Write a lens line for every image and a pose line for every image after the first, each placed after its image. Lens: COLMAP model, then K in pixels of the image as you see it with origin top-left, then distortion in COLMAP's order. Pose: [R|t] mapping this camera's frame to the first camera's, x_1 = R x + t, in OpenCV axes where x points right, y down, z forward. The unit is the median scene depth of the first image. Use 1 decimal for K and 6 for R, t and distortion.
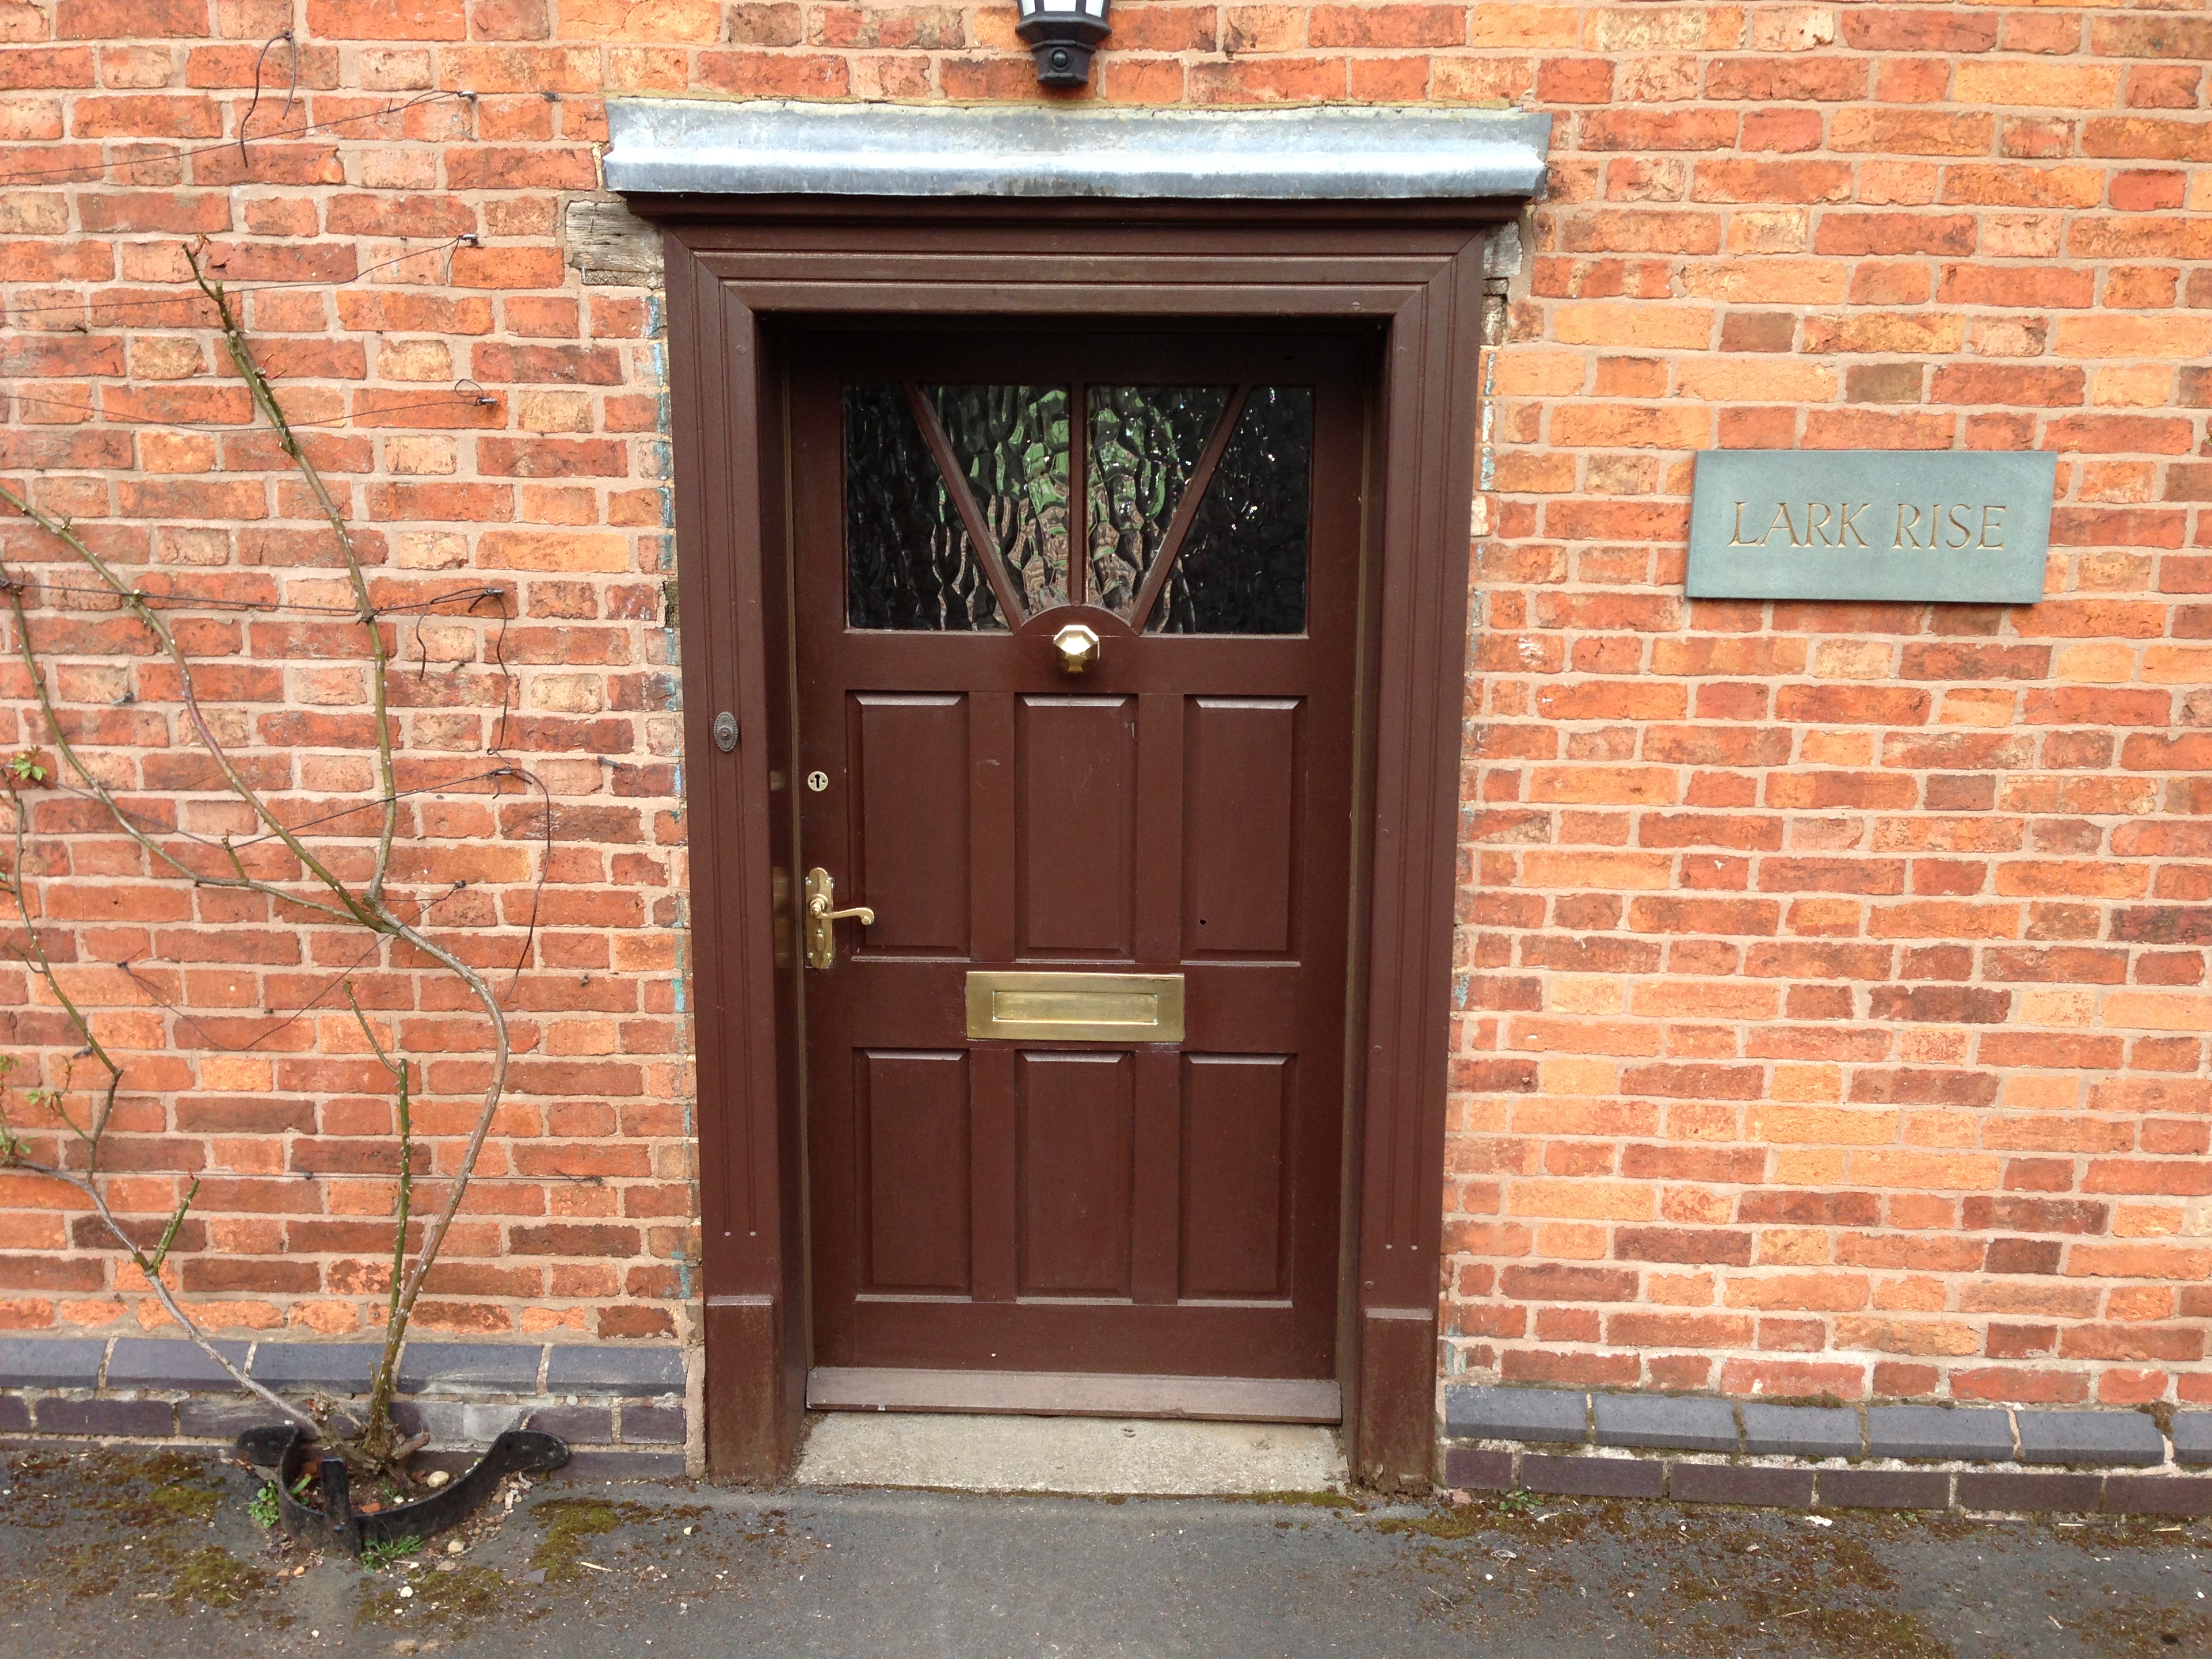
lens RADIAL K [[2090.9, 0, 1098.9], [0, 2090.9, 850.8], [0, 0, 1]] dist [0.145671, -0.264191]
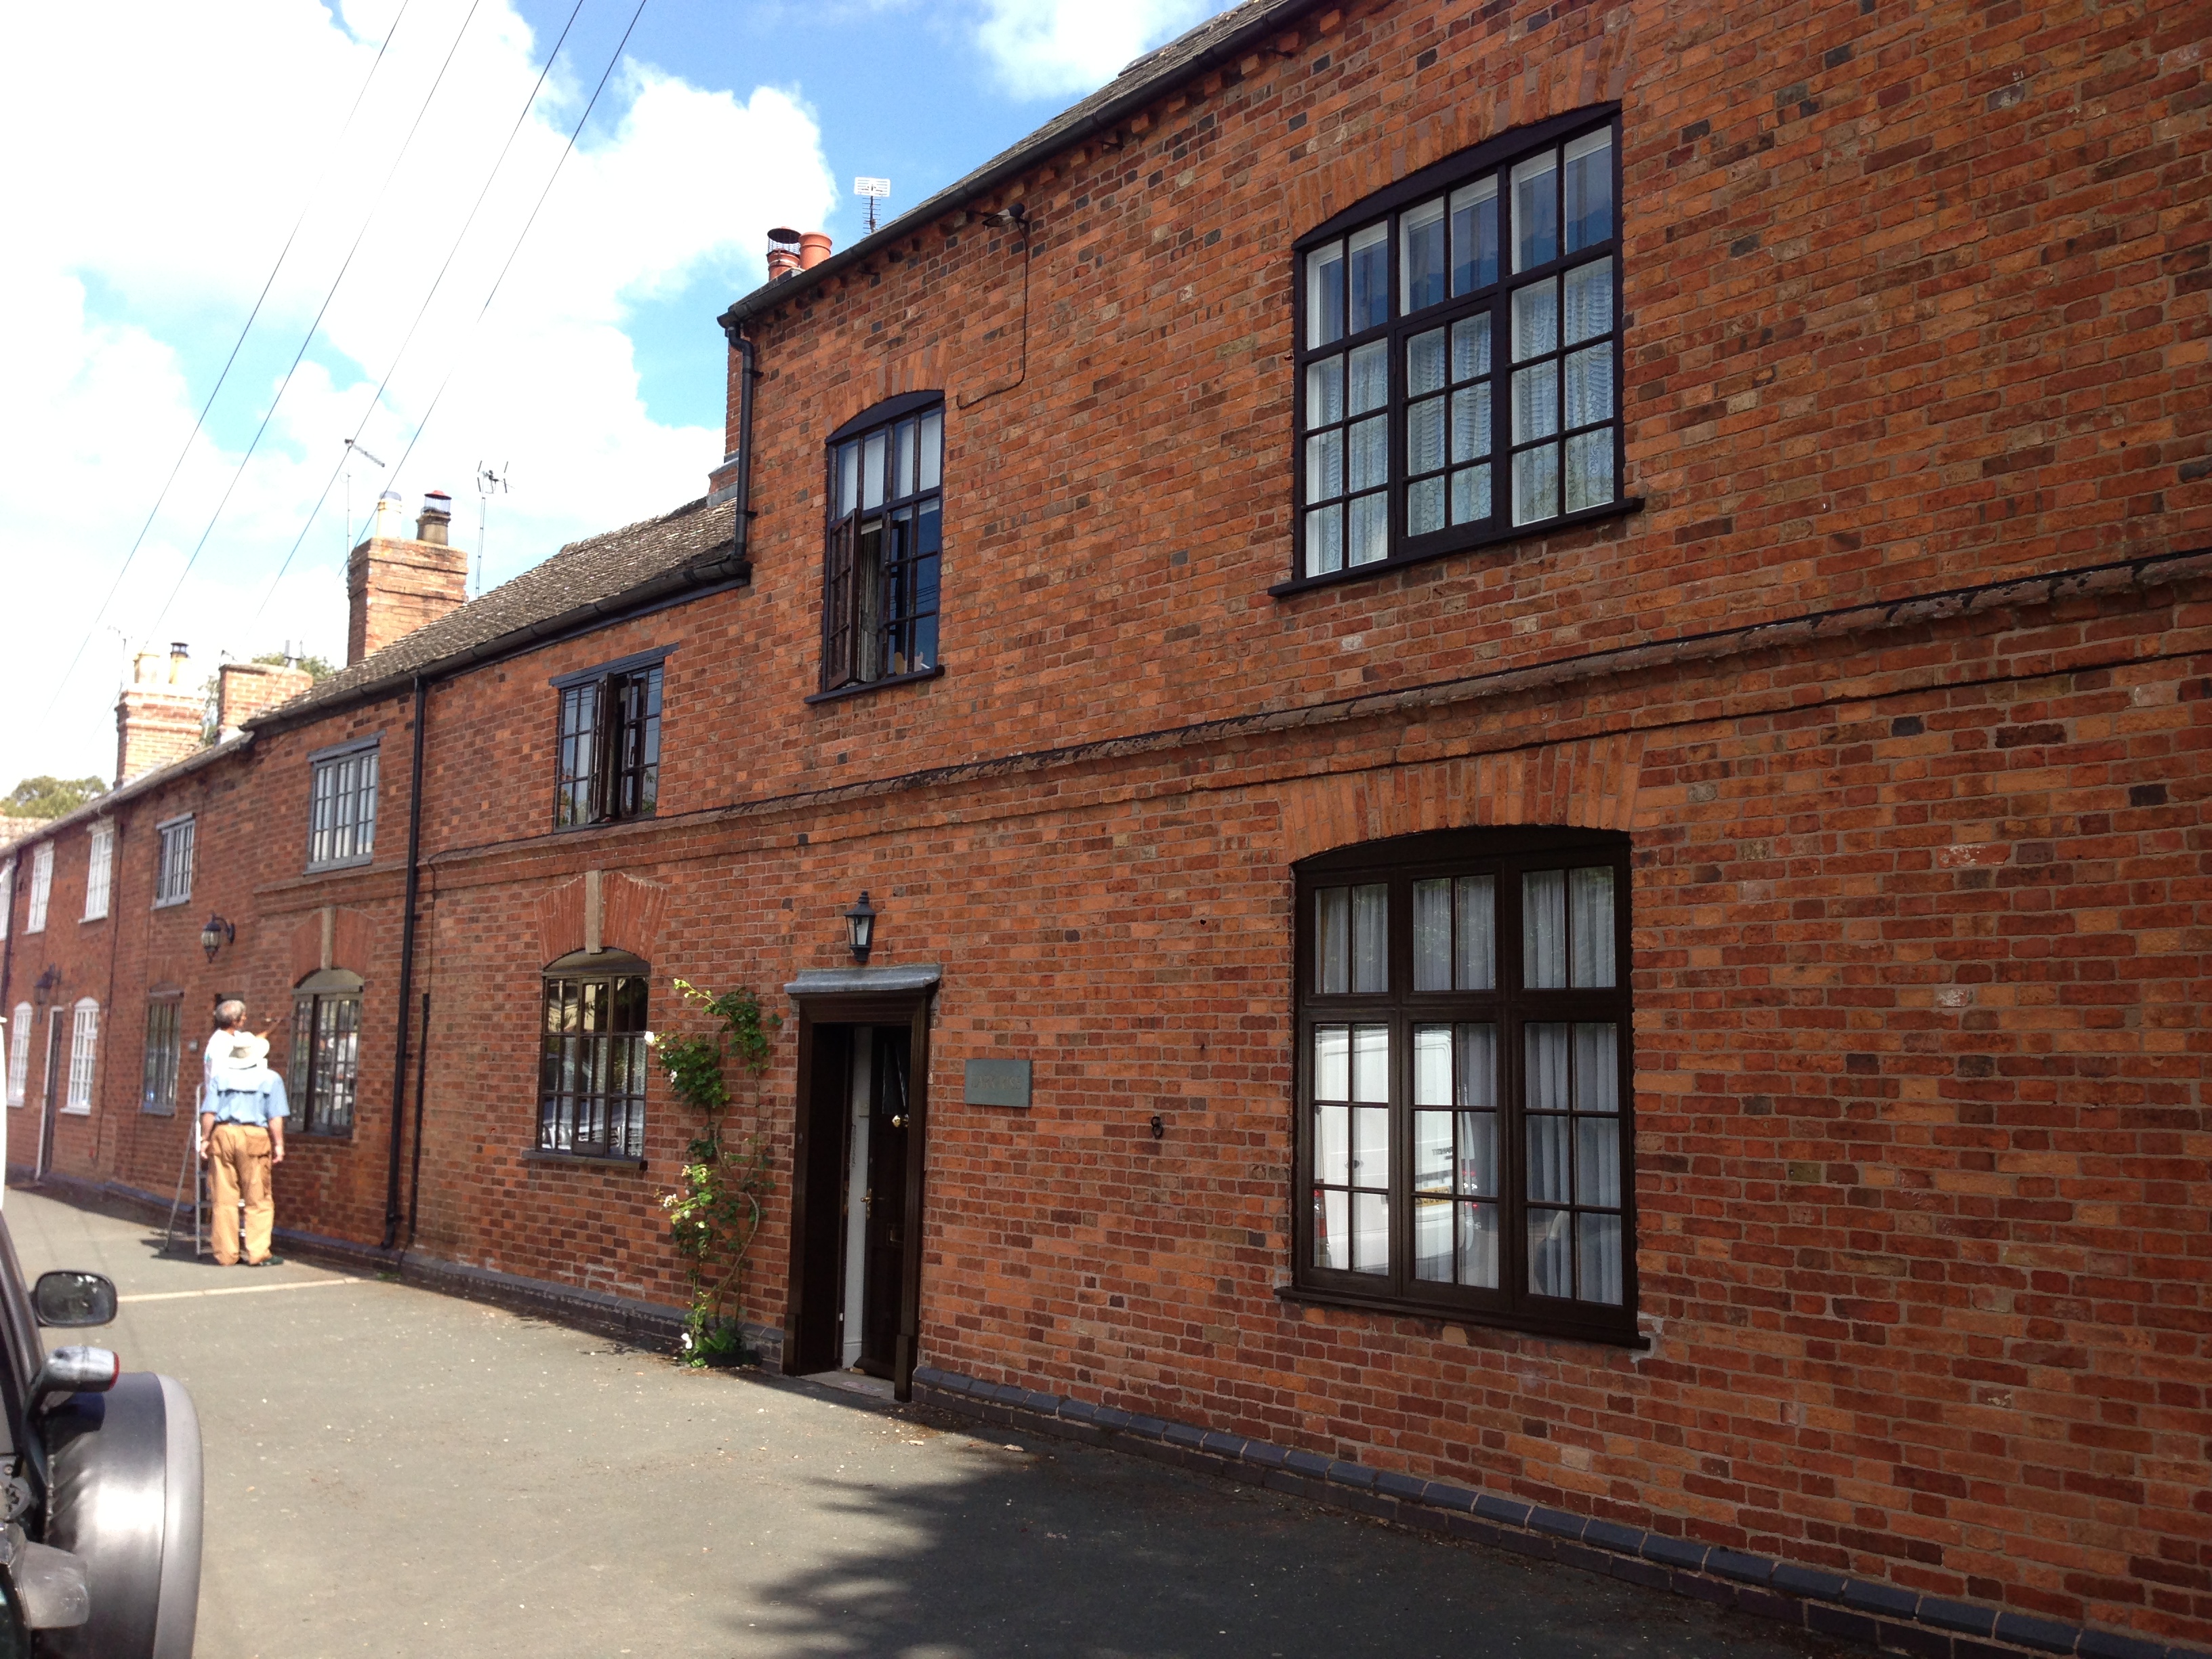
lens RADIAL K [[2039.9, 0, 1104.0], [0, 2039.9, 823.1], [0, 0, 1]] dist [0.070628, 0.379739]
pose [[0.661719, -0.088445, -0.744517, 2.760191], [-0.158589, 0.954037, -0.254288, 0.231602], [0.732788, 0.286340, 0.617278, -0.900108]]
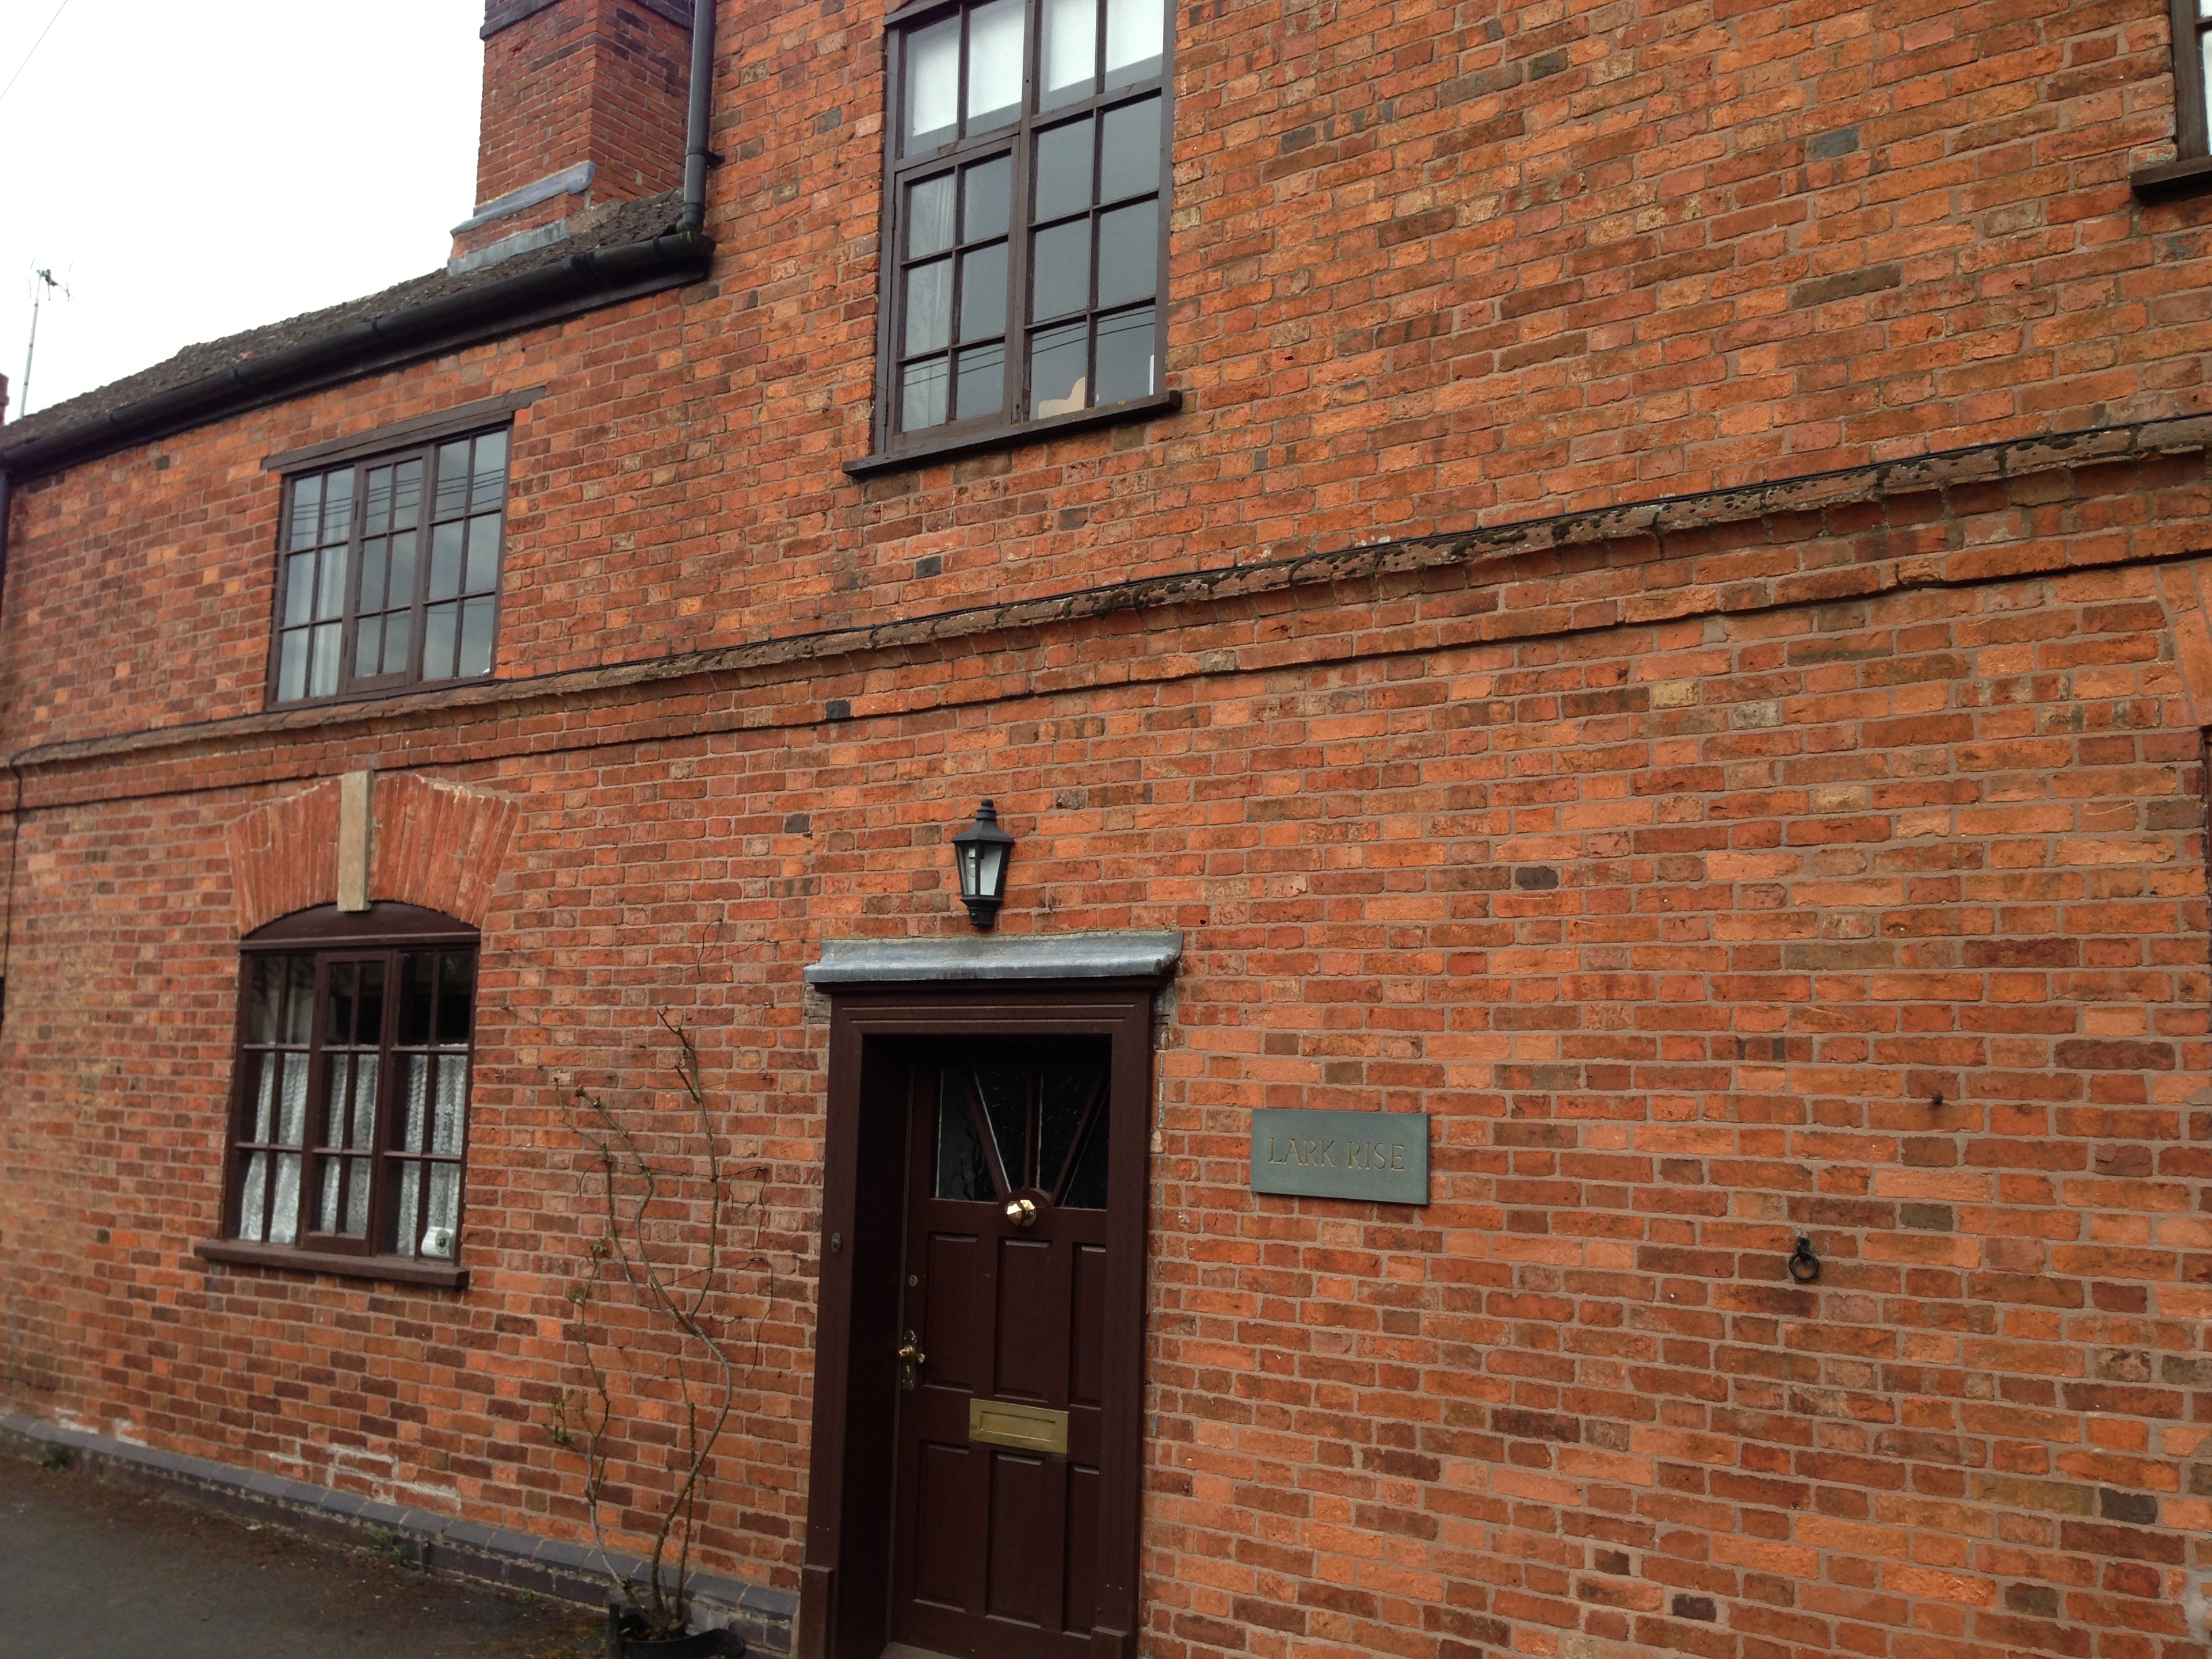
lens RADIAL K [[2029.3, 0, 1117.8], [0, 2029.3, 828.4], [0, 0, 1]] dist [0.130929, -0.185701]
pose [[0.821456, -0.063517, -0.566724, 1.138272], [-0.130215, 0.946633, -0.294839, 0.104661], [0.555207, 0.315993, 0.769346, -0.440343]]
